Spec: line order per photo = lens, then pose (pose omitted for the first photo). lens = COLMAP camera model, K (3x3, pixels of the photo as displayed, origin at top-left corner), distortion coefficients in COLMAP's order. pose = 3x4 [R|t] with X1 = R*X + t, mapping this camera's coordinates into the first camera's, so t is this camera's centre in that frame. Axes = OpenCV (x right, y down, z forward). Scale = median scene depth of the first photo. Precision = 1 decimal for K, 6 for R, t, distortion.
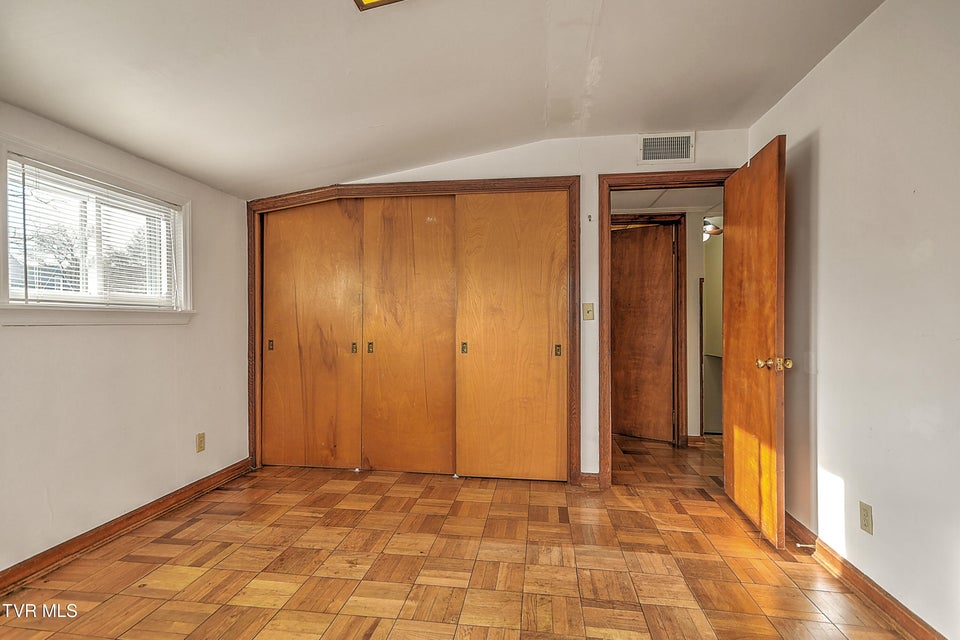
lens RADIAL K [[464.8, 0, 479.7], [0, 464.8, 327.8], [0, 0, 1]] dist [0.034145, -0.011271]
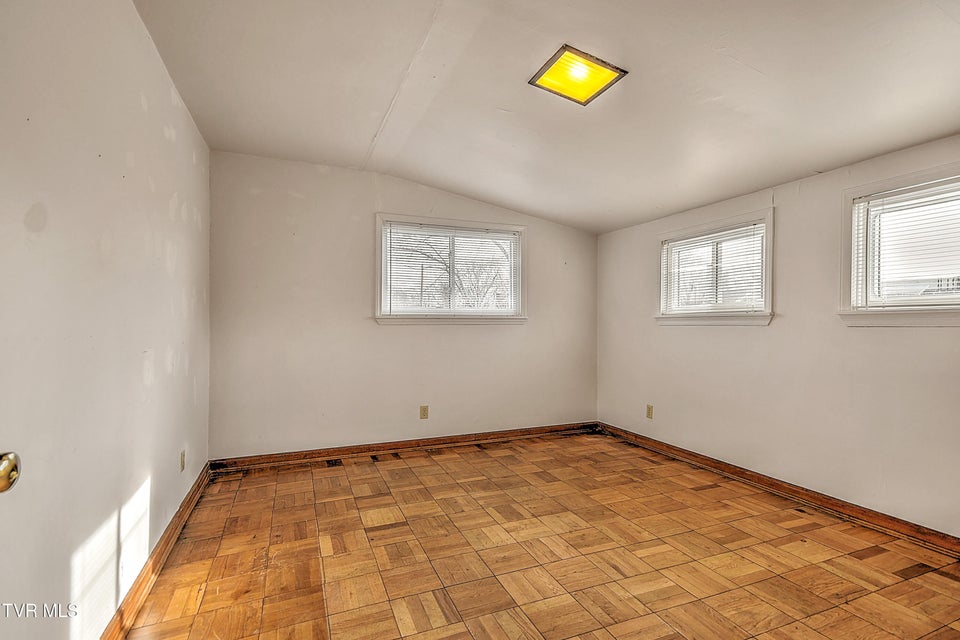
lens RADIAL K [[464.8, 0, 479.7], [0, 464.8, 327.8], [0, 0, 1]] dist [0.034145, -0.011271]
pose [[-0.866541, 0.000777, -0.499106, 0.582225], [-0.008430, 0.999833, 0.016193, -0.013825], [0.499035, 0.018240, -0.866390, 1.549883]]
